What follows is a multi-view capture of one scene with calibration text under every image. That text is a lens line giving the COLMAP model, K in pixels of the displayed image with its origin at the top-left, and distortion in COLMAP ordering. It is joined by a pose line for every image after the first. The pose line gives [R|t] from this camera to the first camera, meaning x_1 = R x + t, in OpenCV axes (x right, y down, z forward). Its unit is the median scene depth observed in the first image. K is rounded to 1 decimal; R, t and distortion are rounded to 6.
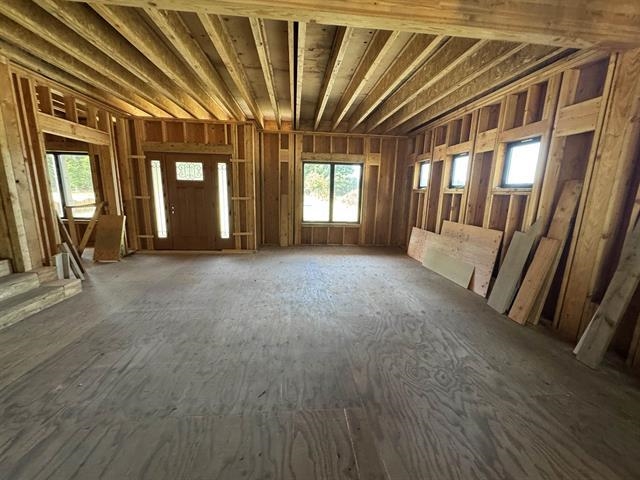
lens RADIAL K [[254.4, 0, 319.6], [0, 254.4, 239.5], [0, 0, 1]] dist [-0.002265, 0.000100]
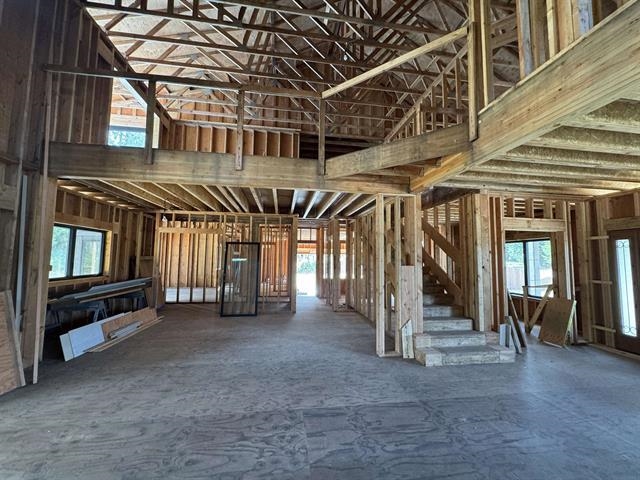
lens RADIAL K [[254.4, 0, 319.6], [0, 254.4, 239.5], [0, 0, 1]] dist [-0.002265, 0.000100]
pose [[0.052944, -0.099278, -0.993650, 0.207077], [-0.201248, 0.973569, -0.107994, -0.031569], [0.978108, 0.205688, 0.031565, -0.004299]]
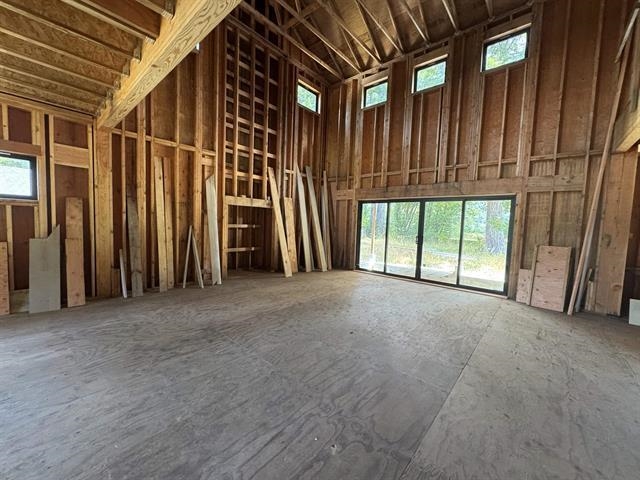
lens RADIAL K [[254.4, 0, 319.6], [0, 254.4, 239.5], [0, 0, 1]] dist [-0.002265, 0.000100]
pose [[-0.682247, -0.099910, 0.724263, -0.810410], [0.081504, 0.974051, 0.211143, -0.148852], [-0.726564, 0.203082, -0.656401, 0.762357]]
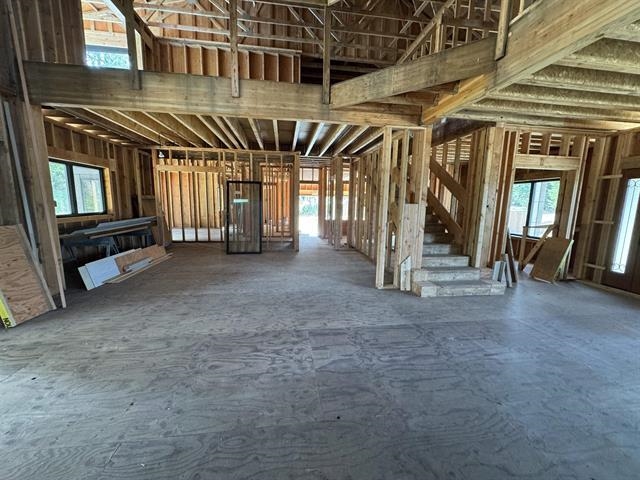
lens RADIAL K [[254.4, 0, 319.6], [0, 254.4, 239.5], [0, 0, 1]] dist [-0.002265, 0.000100]
pose [[0.047190, 0.122032, -0.991404, 0.207230], [-0.206791, 0.972202, 0.109826, -0.003243], [0.977246, 0.199831, 0.071113, -0.008075]]
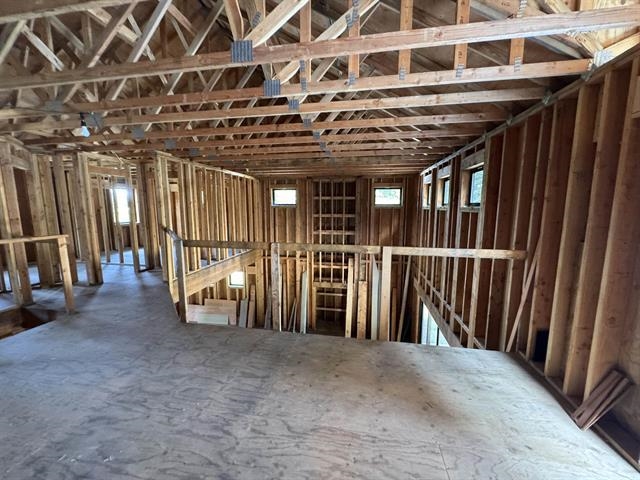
lens RADIAL K [[255.9, 0, 320.0], [0, 255.9, 240.0], [0, 0, 1]] dist [-0.000678, -0.000051]
pose [[0.267380, -0.154325, 0.951153, -1.694826], [0.183671, 0.977156, 0.106912, -0.845260], [-0.945924, 0.146114, 0.289617, -0.857645]]
